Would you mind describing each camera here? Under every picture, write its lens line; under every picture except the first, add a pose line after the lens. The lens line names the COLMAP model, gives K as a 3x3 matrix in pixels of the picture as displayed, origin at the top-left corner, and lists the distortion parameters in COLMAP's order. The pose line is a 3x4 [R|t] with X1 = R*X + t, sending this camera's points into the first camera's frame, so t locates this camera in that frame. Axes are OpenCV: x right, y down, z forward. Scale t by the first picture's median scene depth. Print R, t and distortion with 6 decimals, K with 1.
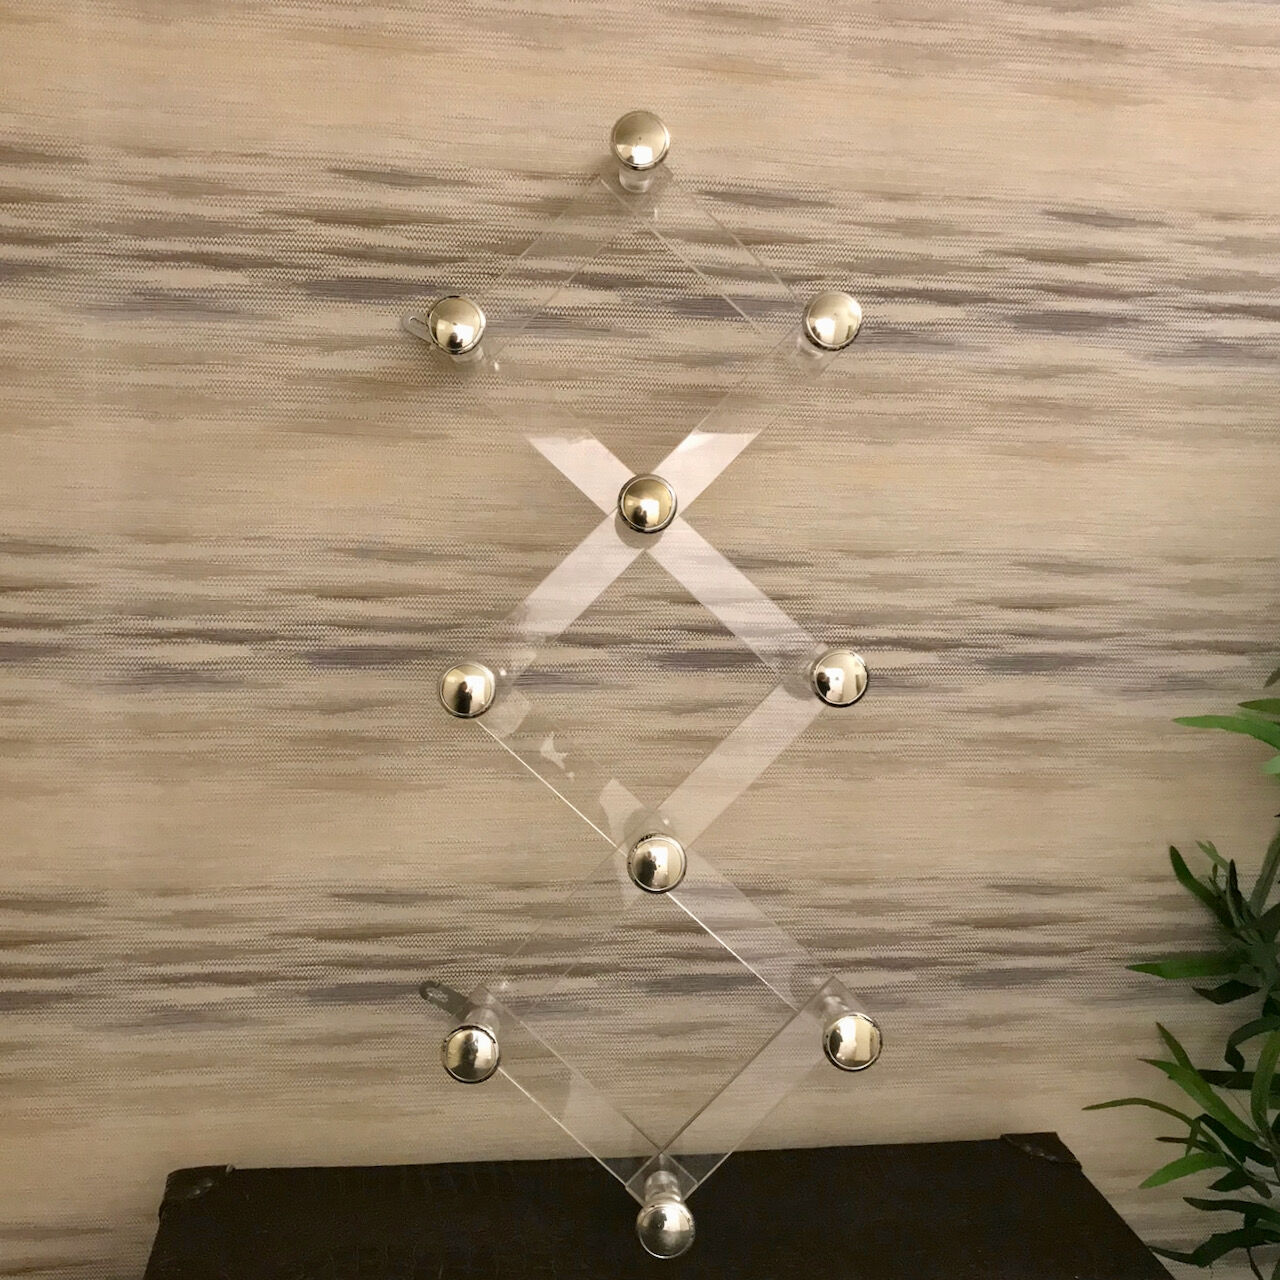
lens RADIAL K [[1417.2, 0, 646.9], [0, 1417.2, 628.6], [0, 0, 1]] dist [-0.004422, 0.000000]
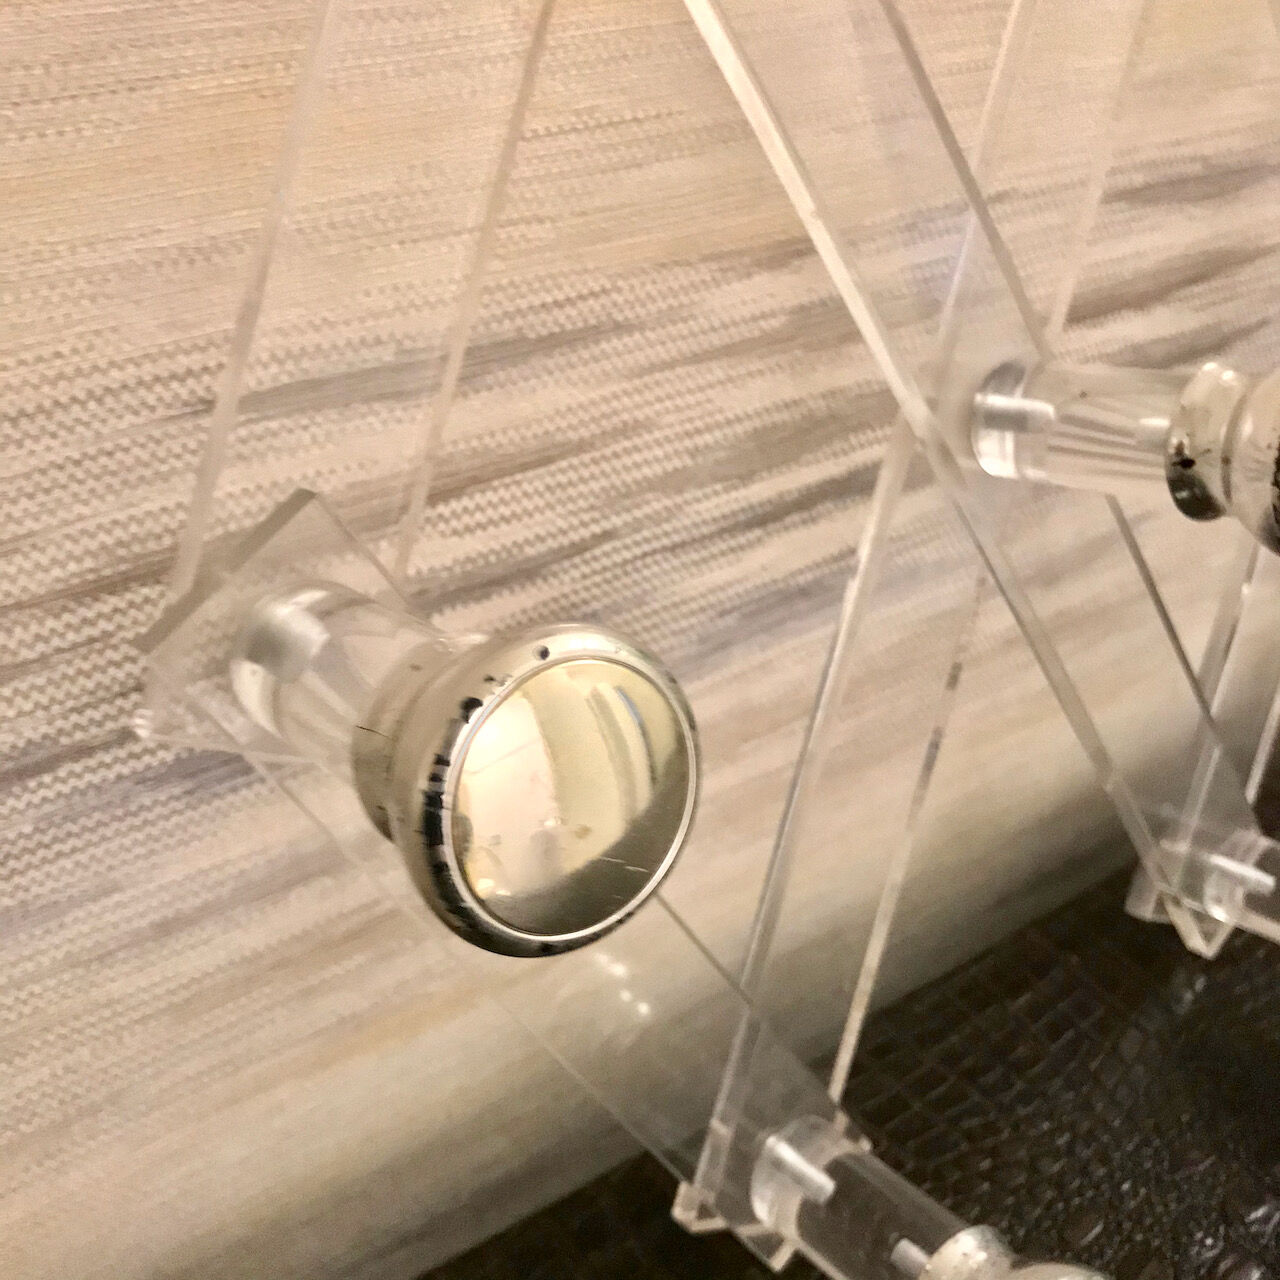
lens RADIAL K [[1417.2, 0, 597.9], [0, 1417.2, 646.5], [0, 0, 1]] dist [-0.004422, 0.000000]
pose [[0.903426, -0.266455, 0.335893, -0.249241], [0.112672, 0.903444, 0.413634, 0.128324], [-0.413675, -0.335842, 0.846217, 0.731537]]
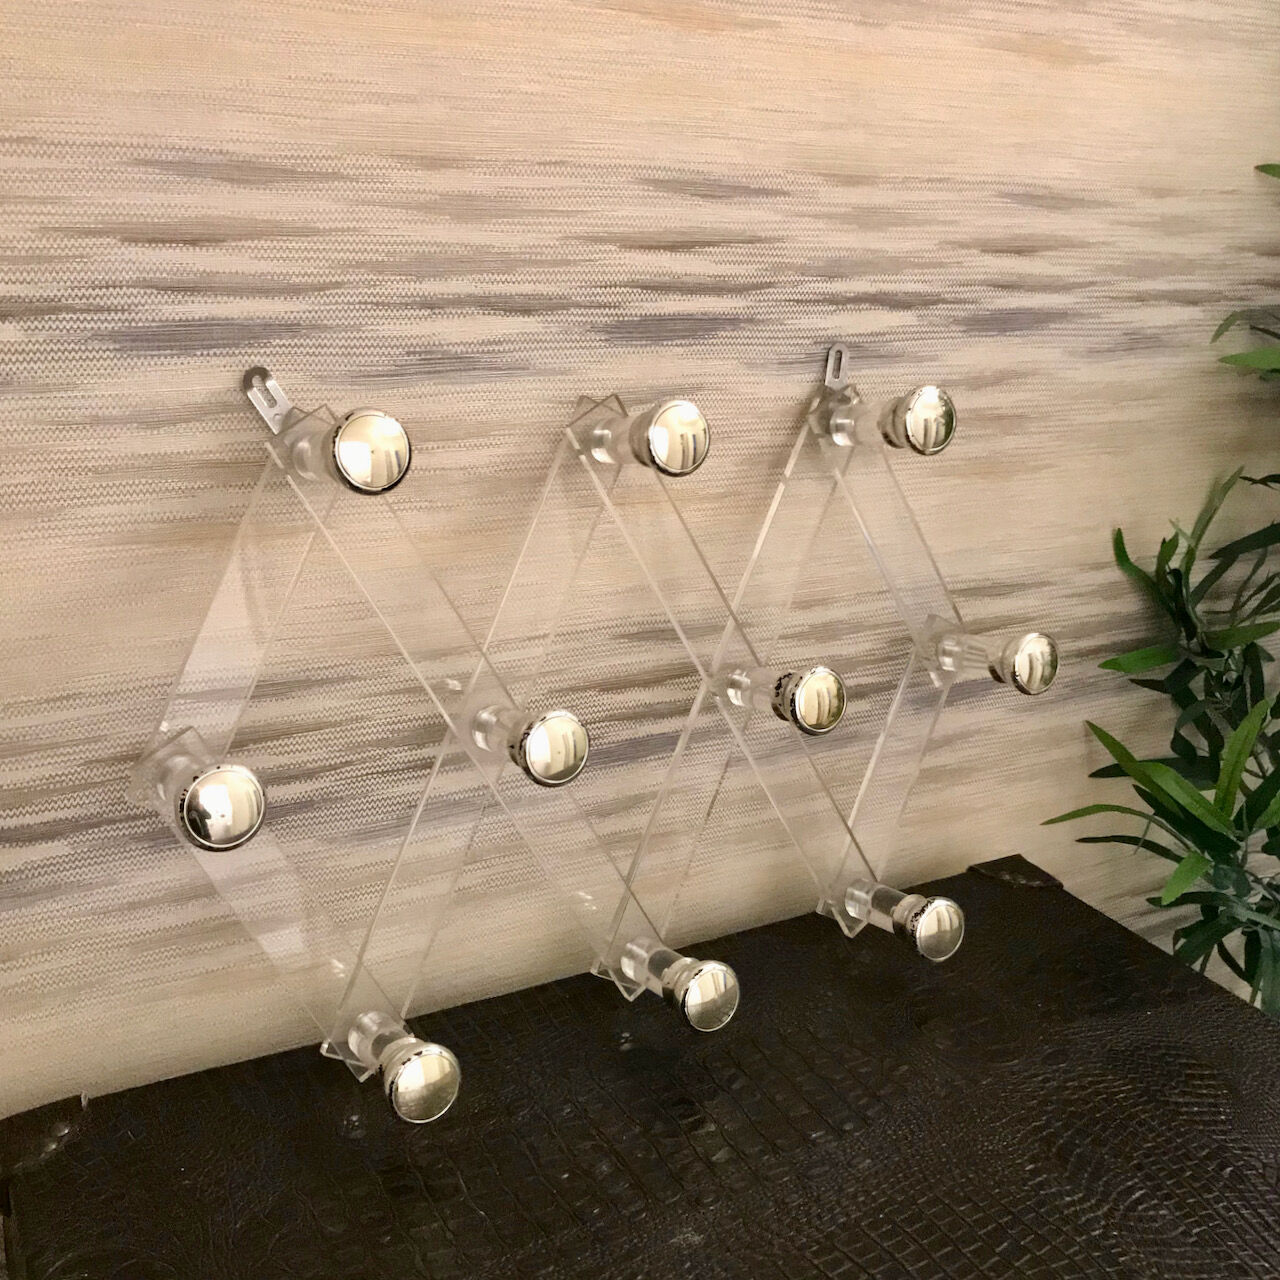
lens RADIAL K [[1417.2, 0, 640.4], [0, 1417.2, 636.8], [0, 0, 1]] dist [-0.004422, 0.000000]
pose [[0.936217, -0.106008, 0.335051, -0.233143], [0.037255, 0.977984, 0.205328, 0.027614], [-0.349441, -0.179749, 0.919555, 0.291719]]
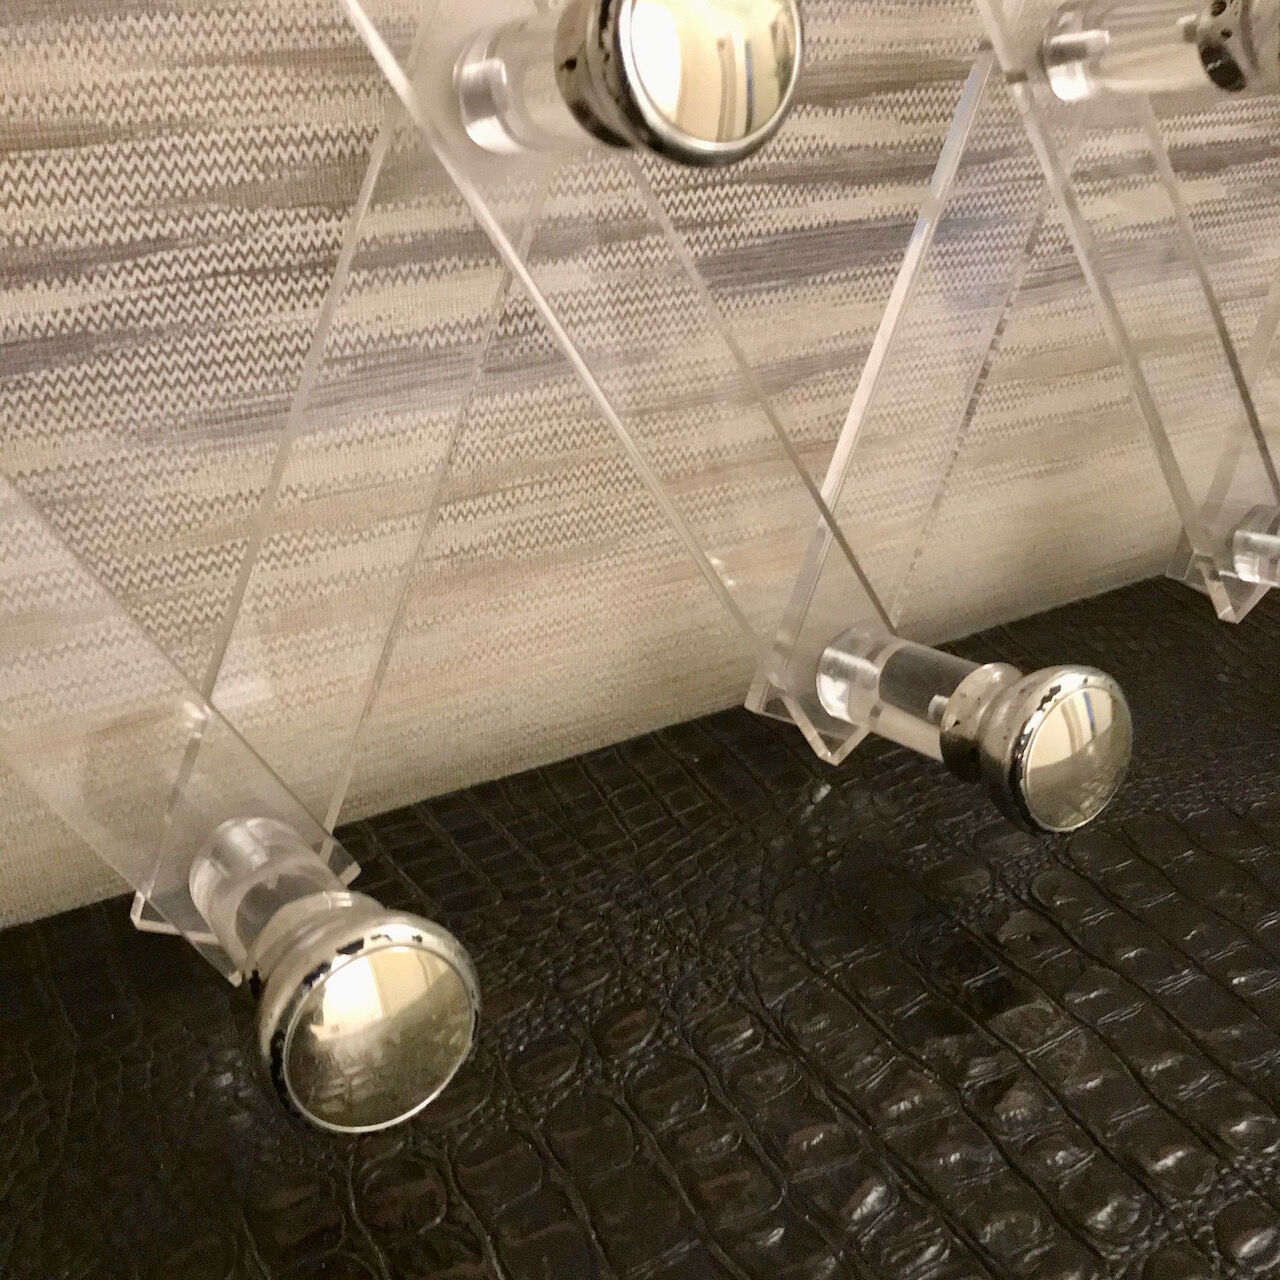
lens RADIAL K [[1417.2, 0, 613.8], [0, 1417.2, 677.2], [0, 0, 1]] dist [-0.004422, 0.000000]
pose [[0.934202, -0.204712, 0.292164, -0.154571], [0.077711, 0.916081, 0.393392, 0.208264], [-0.348178, -0.344803, 0.871713, 0.669789]]
